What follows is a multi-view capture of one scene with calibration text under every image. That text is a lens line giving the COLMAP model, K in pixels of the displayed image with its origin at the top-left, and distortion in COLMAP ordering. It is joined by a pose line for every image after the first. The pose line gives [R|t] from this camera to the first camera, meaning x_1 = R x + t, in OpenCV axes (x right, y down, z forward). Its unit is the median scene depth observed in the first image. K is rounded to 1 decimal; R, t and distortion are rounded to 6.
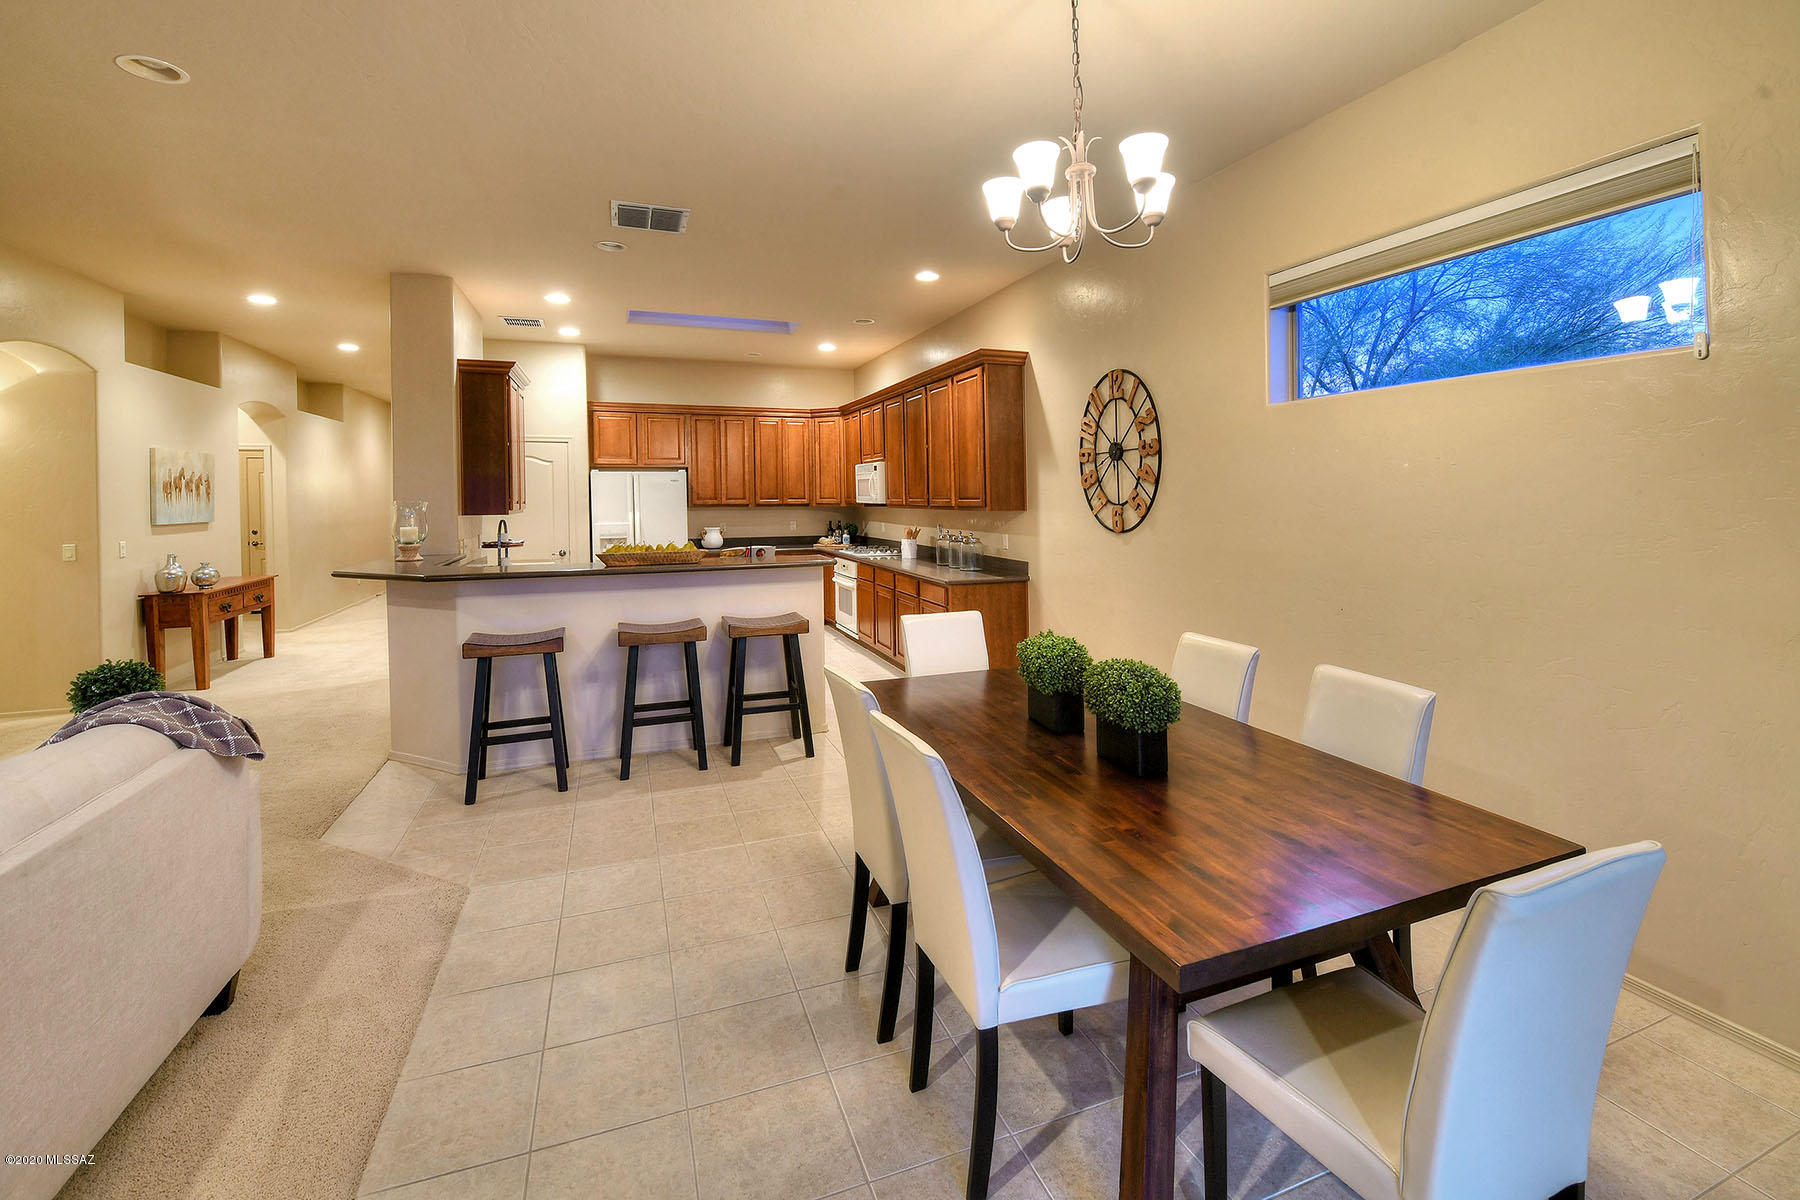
lens RADIAL K [[810.2, 0, 868.0], [0, 810.2, 516.6], [0, 0, 1]] dist [-0.001477, -0.000250]
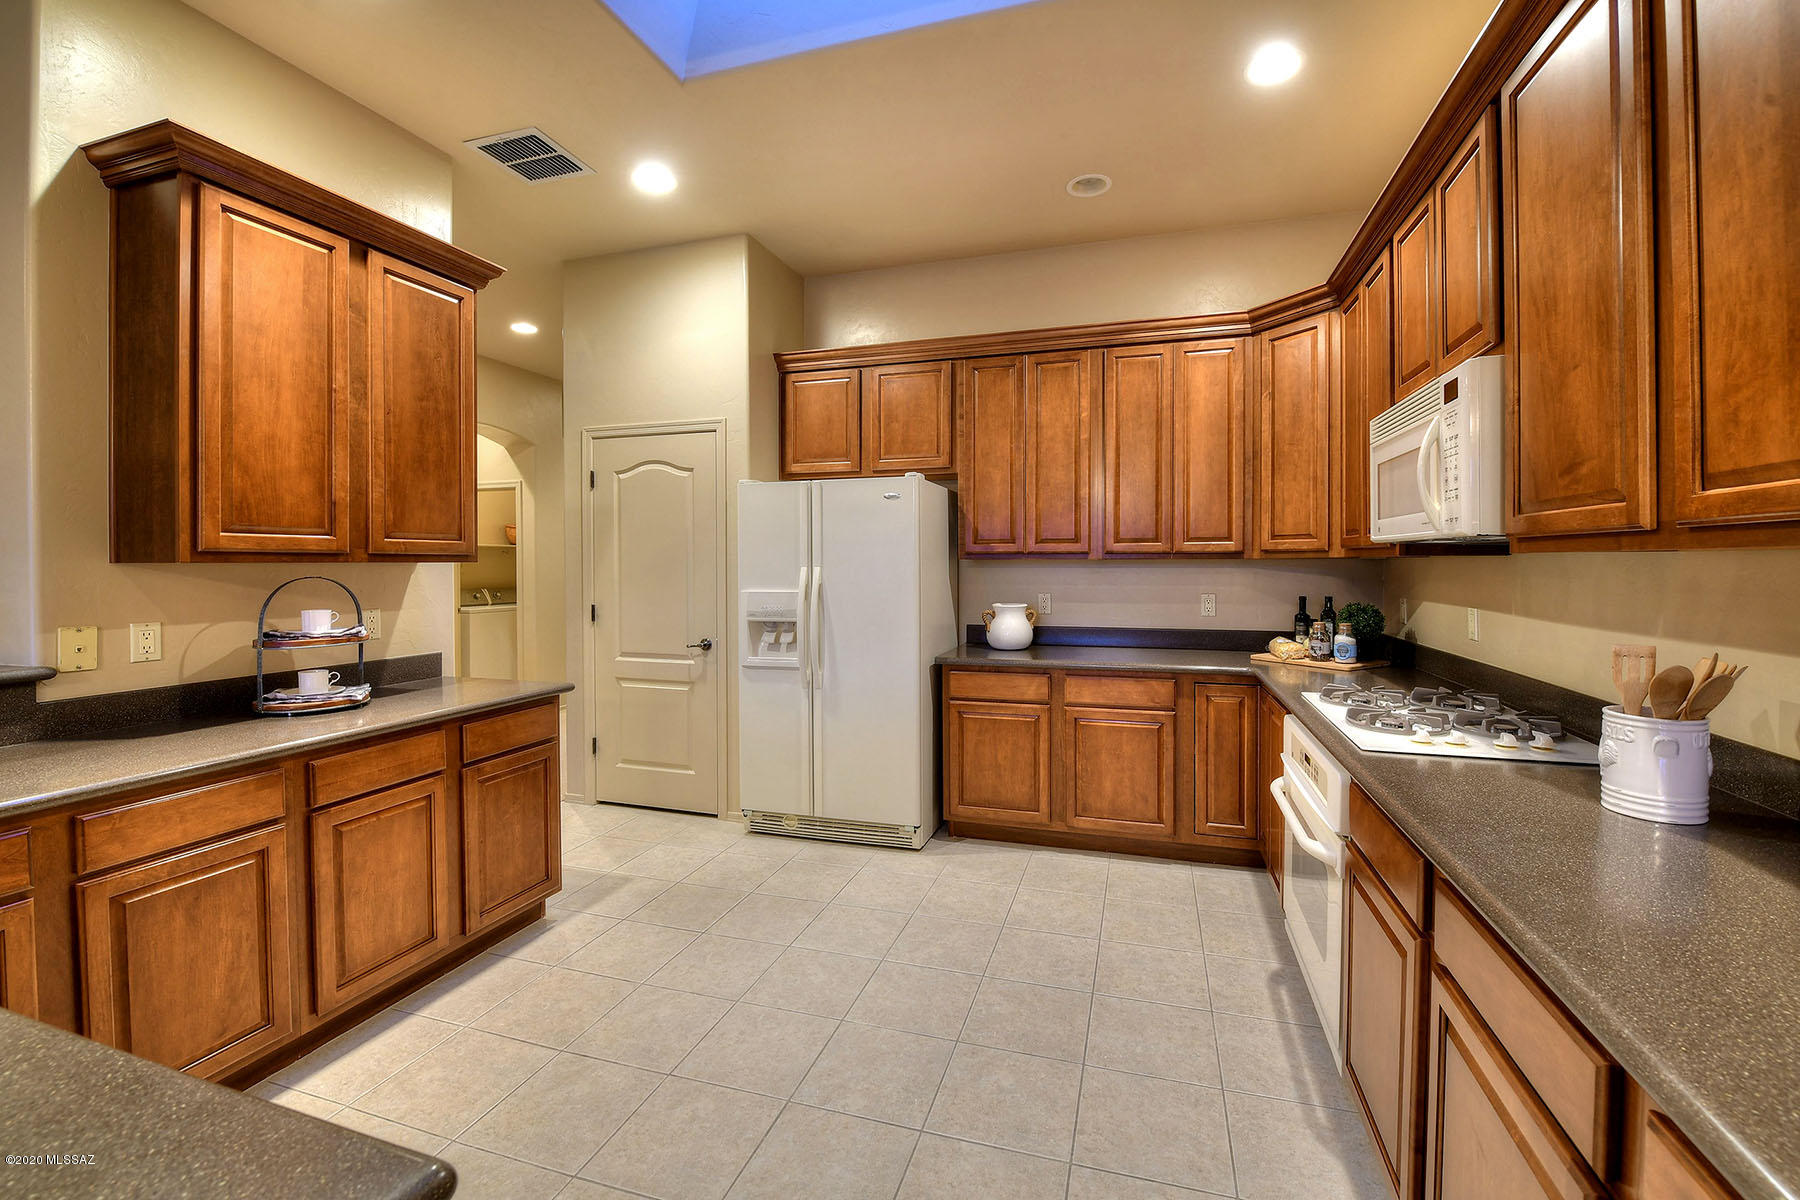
lens RADIAL K [[797.8, 0, 898.7], [0, 797.8, 584.0], [0, 0, 1]] dist [-0.000384, -0.000068]
pose [[0.829644, 0.017510, -0.558018, 0.007230], [-0.014362, 0.999847, 0.010021, -0.001883], [0.558107, -0.000300, 0.829769, 0.734496]]
